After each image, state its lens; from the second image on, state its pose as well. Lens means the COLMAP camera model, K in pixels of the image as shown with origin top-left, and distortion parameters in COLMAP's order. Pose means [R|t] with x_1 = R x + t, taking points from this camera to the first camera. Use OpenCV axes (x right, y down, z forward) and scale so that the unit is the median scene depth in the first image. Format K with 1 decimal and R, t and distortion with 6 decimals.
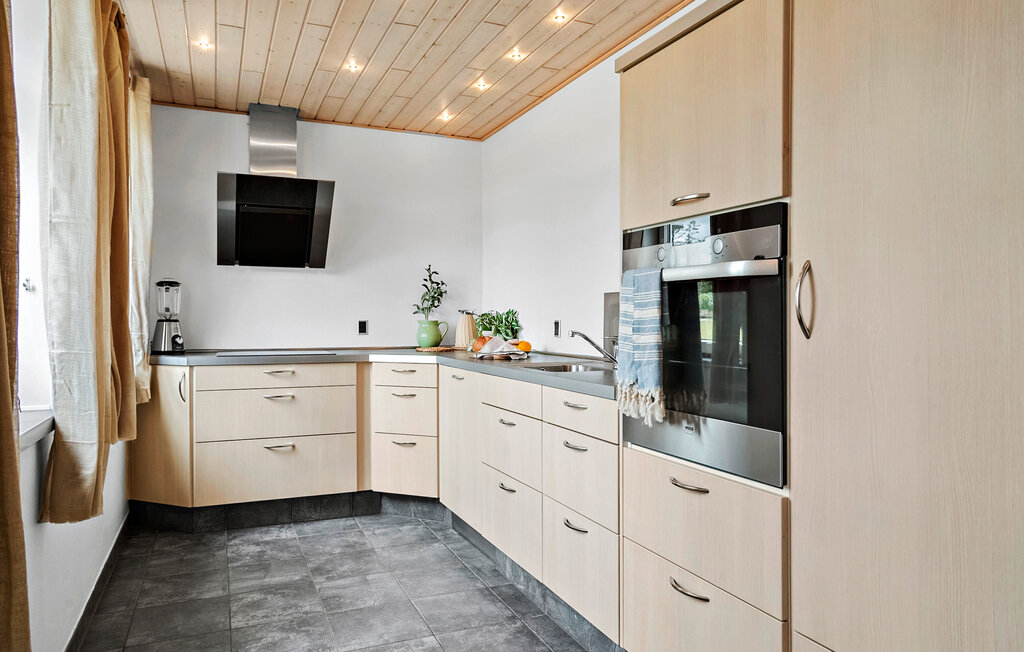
lens RADIAL K [[683.2, 0, 512.0], [0, 683.2, 326.0], [0, 0, 1]] dist [-0.000914, -0.001008]
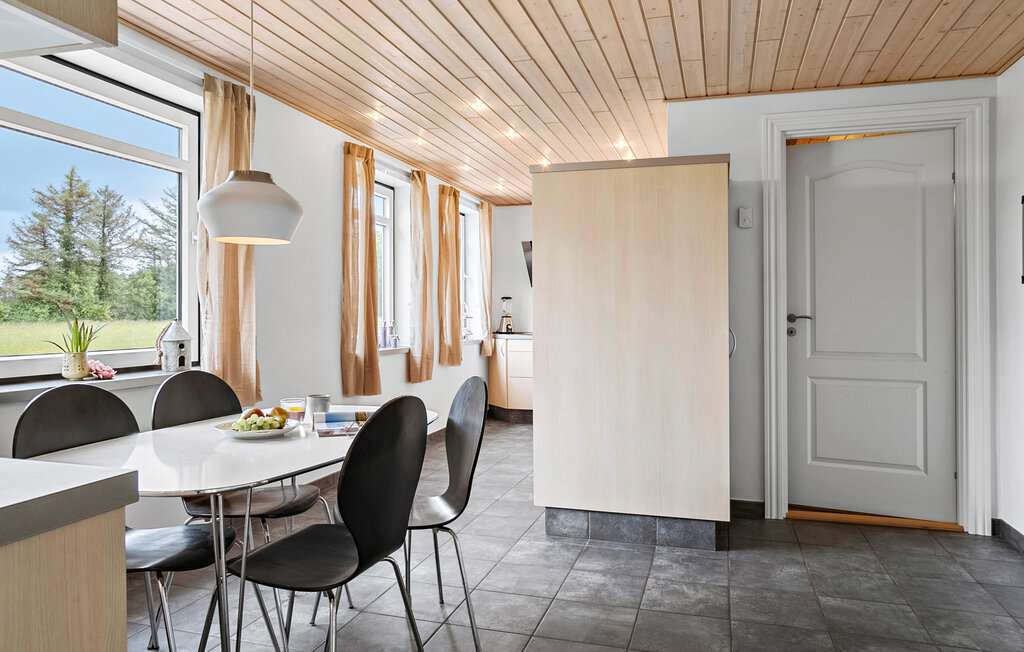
lens RADIAL K [[683.2, 0, 512.0], [0, 683.2, 326.0], [0, 0, 1]] dist [-0.000914, -0.001008]
pose [[0.759840, 0.006110, -0.650081, 0.855699], [-0.004688, 0.999981, 0.003920, 0.011697], [0.650093, 0.000069, 0.759855, -0.530574]]
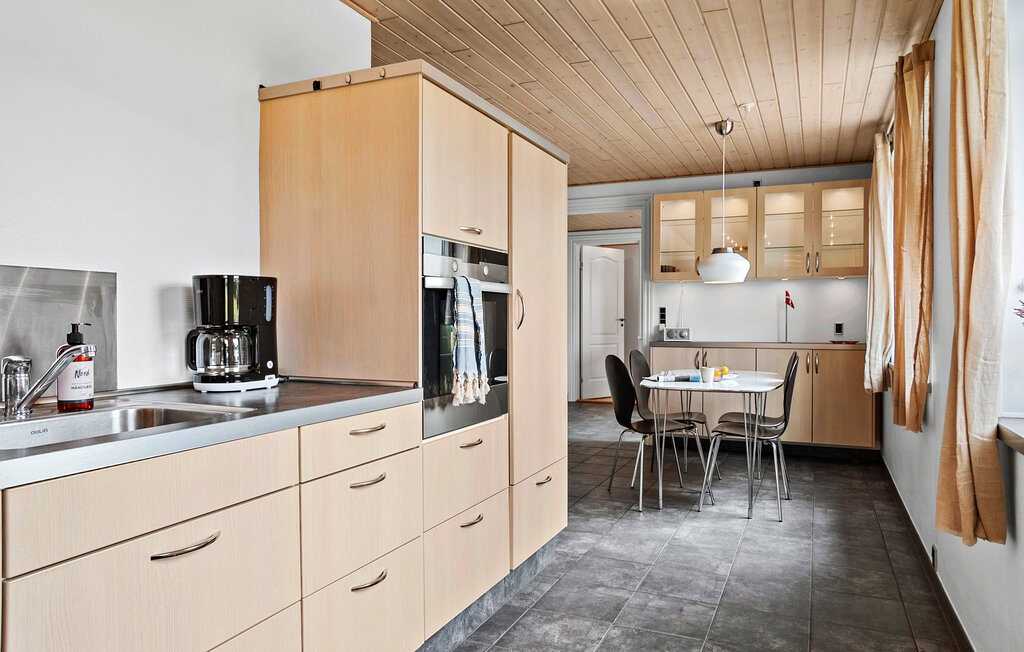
lens RADIAL K [[683.2, 0, 512.0], [0, 683.2, 326.0], [0, 0, 1]] dist [-0.000914, -0.001008]
pose [[-0.671045, -0.011341, 0.741330, -0.395384], [0.008676, 0.999694, 0.023147, -0.014782], [-0.741366, 0.021964, -0.670741, 0.915076]]
